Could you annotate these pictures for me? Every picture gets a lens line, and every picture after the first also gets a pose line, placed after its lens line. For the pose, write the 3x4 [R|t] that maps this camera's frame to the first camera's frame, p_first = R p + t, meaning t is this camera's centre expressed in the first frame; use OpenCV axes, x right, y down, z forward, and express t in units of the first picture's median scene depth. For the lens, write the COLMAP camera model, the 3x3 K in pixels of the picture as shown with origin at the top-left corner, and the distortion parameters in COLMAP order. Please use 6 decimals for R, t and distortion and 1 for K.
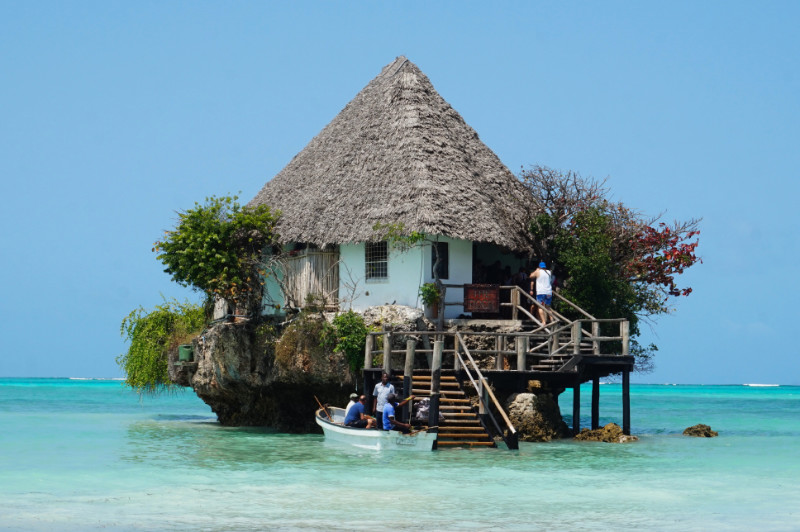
lens RADIAL K [[1719.1, 0, 401.0], [0, 1719.1, 266.3], [0, 0, 1]] dist [0.501207, 0.000000]
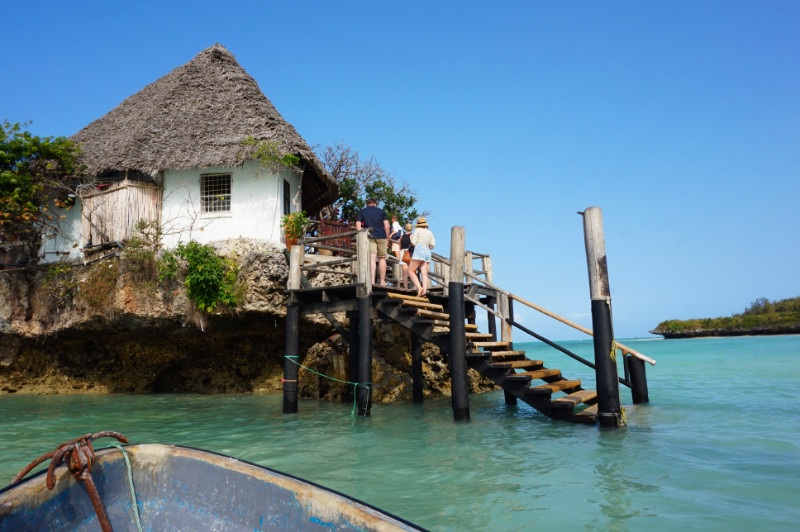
lens RADIAL K [[549.0, 0, 396.3], [0, 549.0, 266.0], [0, 0, 1]] dist [-0.005624, 0.008581]
pose [[0.816328, 0.054833, 0.574980, -0.104214], [-0.002906, 0.995861, -0.090844, 0.062944], [-0.577581, 0.072487, 0.813109, 0.694468]]
